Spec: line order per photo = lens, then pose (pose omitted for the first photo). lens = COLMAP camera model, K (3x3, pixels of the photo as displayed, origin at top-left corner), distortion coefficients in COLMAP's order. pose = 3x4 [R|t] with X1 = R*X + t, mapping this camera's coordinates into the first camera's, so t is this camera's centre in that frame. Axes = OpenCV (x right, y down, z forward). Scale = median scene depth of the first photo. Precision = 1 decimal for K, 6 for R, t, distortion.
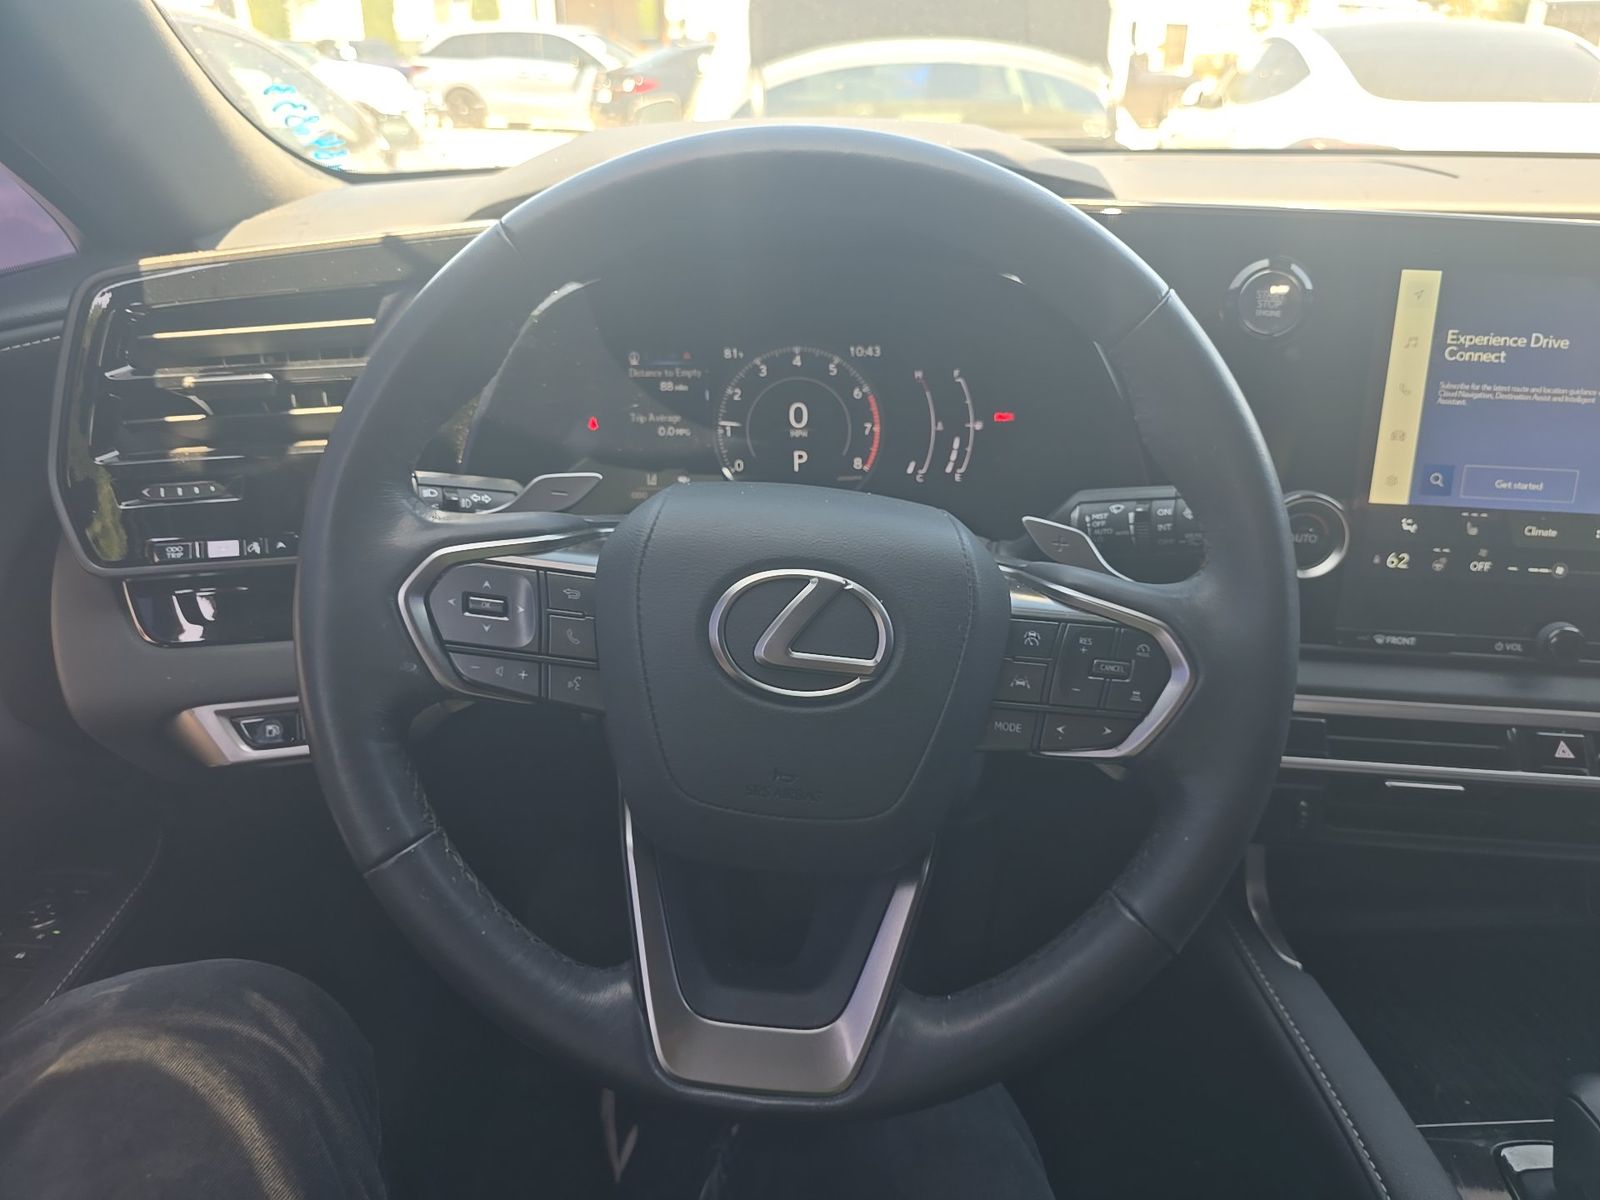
lens RADIAL K [[1064.4, 0, 798.0], [0, 1064.4, 602.5], [0, 0, 1]] dist [0.022745, -0.019031]
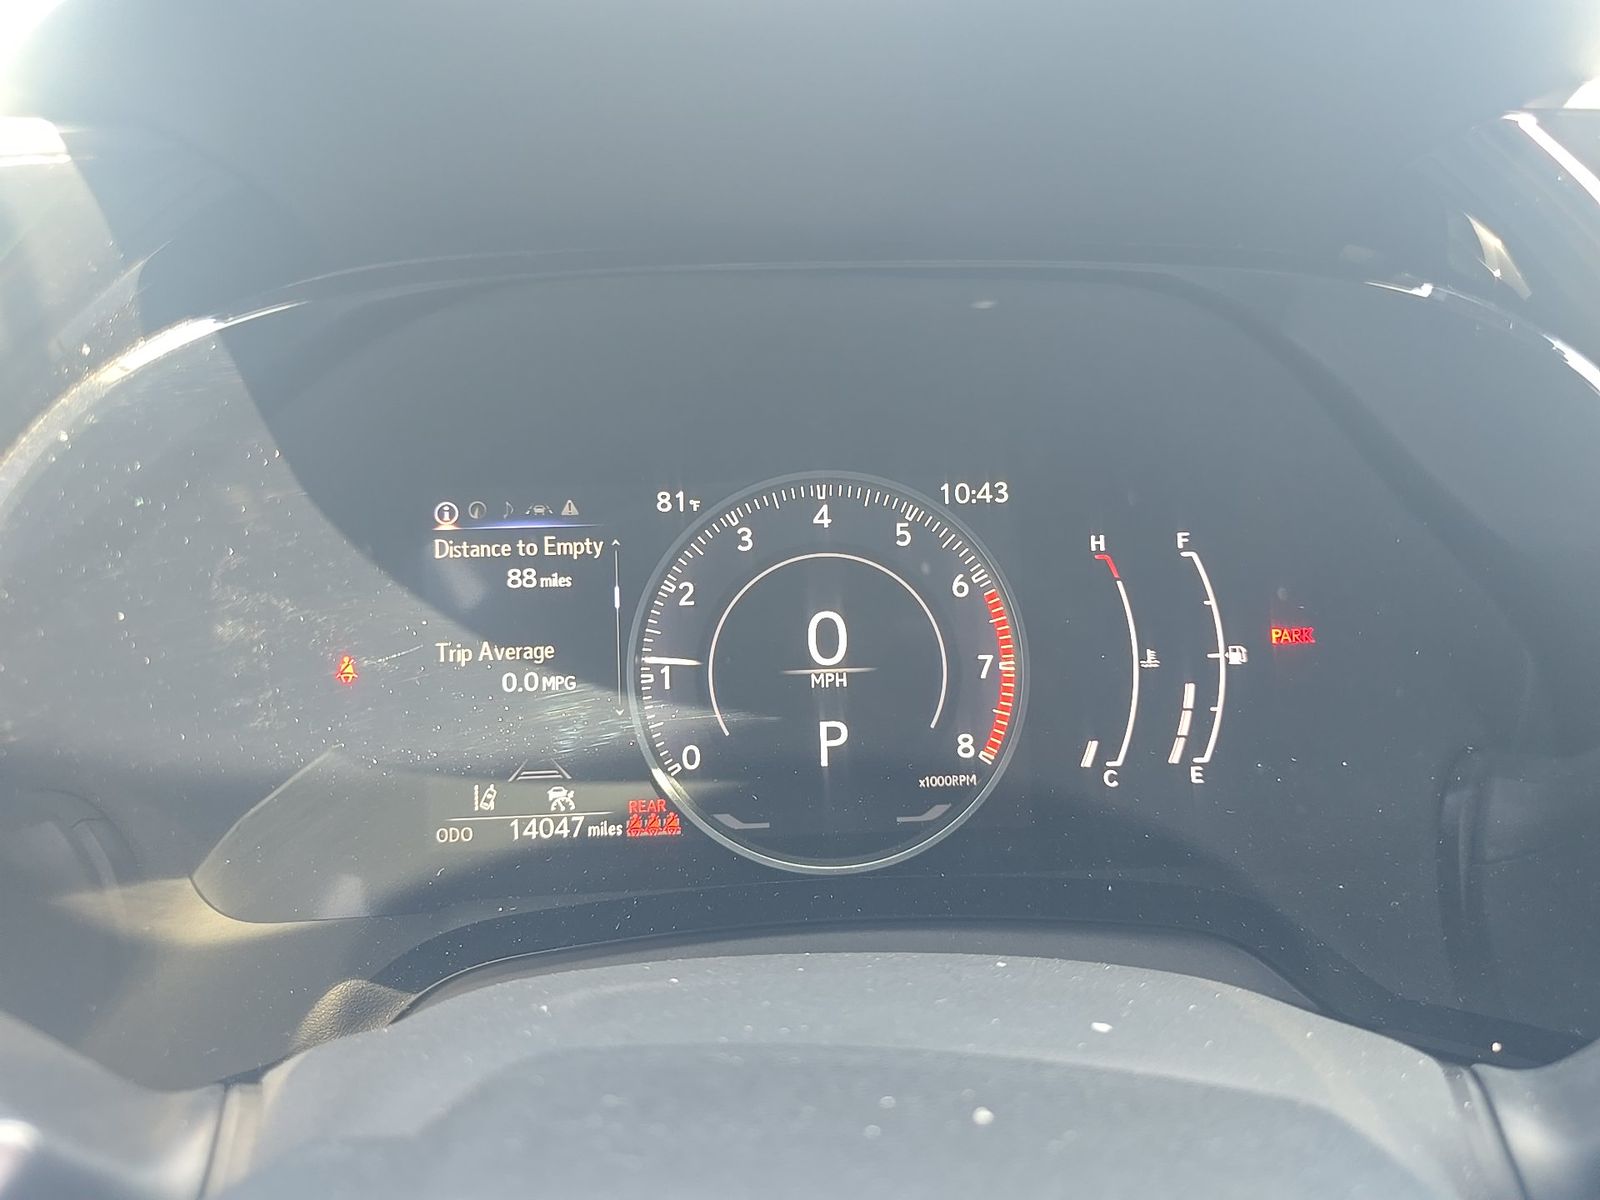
lens RADIAL K [[1064.4, 0, 801.2], [0, 1064.4, 597.9], [0, 0, 1]] dist [0.022745, -0.019031]
pose [[0.999678, -0.014307, 0.020936, -0.019297], [0.016698, 0.992769, -0.118872, -0.140690], [-0.019083, 0.119183, 0.992689, 0.565227]]
